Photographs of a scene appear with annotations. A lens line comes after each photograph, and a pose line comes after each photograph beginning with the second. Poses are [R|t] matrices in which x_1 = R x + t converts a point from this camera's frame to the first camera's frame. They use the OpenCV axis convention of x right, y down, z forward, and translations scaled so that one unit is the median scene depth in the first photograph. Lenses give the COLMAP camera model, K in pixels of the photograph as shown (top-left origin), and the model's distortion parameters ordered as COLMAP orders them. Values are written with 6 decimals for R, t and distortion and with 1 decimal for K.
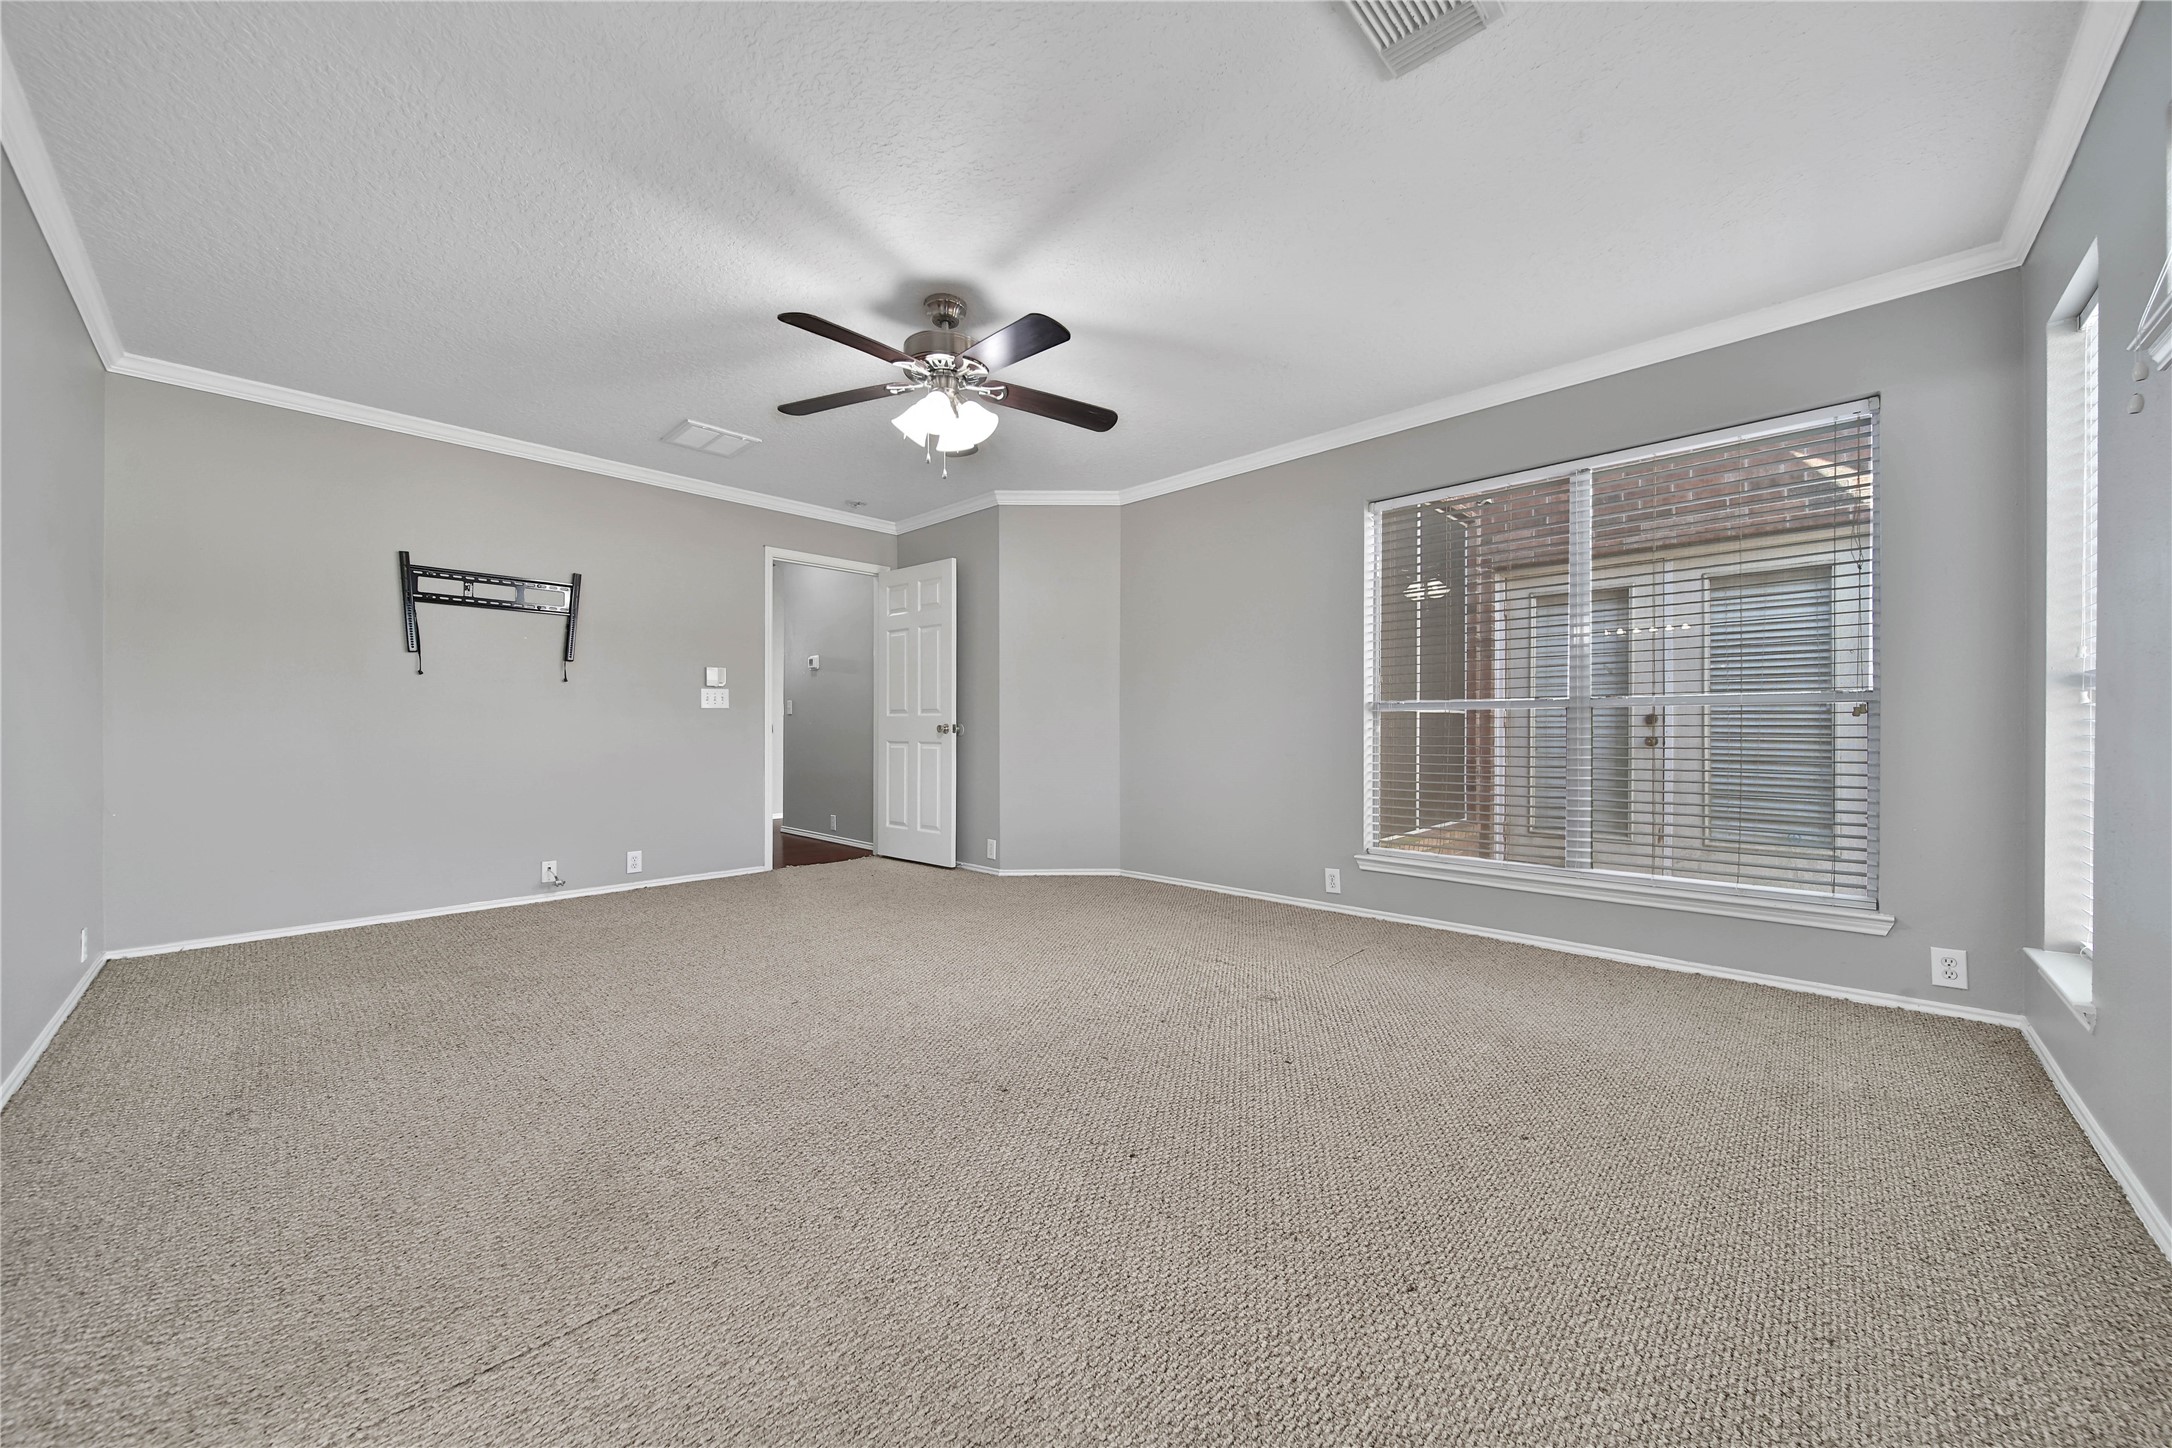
lens RADIAL K [[771.2, 0, 1082.0], [0, 771.2, 726.0], [0, 0, 1]] dist [-0.000355, -0.000748]
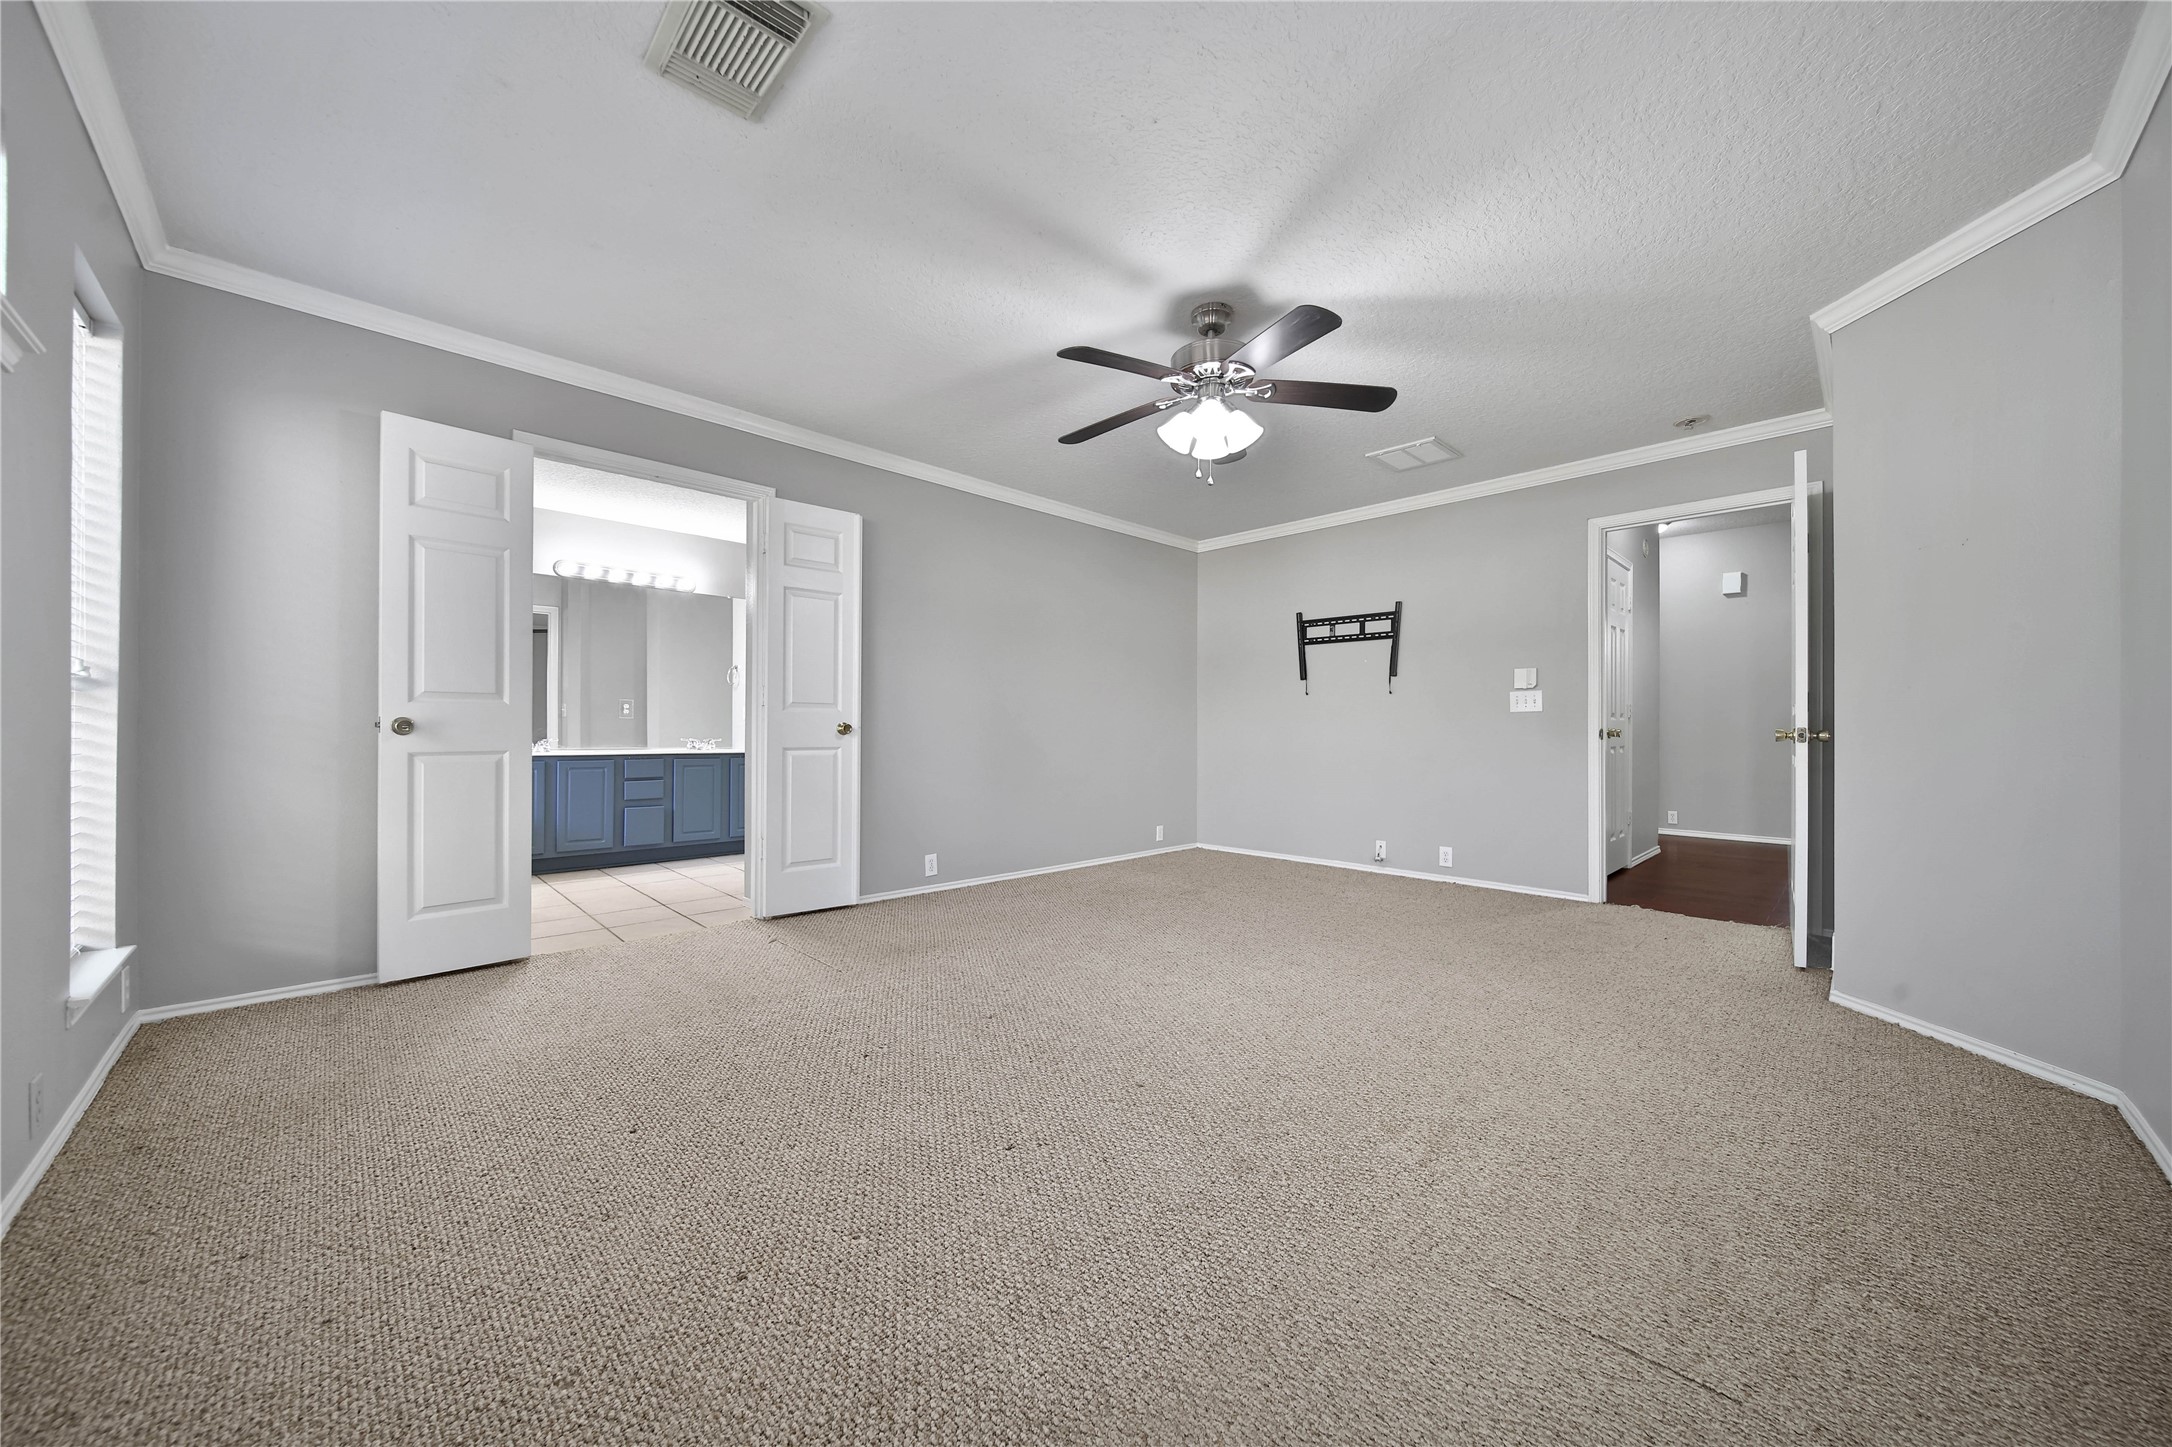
lens RADIAL K [[771.2, 0, 1084.8], [0, 771.2, 726.8], [0, 0, 1]] dist [-0.000355, -0.000748]
pose [[-0.036519, -0.005432, -0.999318, 0.572739], [-0.003471, 0.999980, -0.005309, 0.002614], [0.999327, 0.003275, -0.036537, 0.595594]]
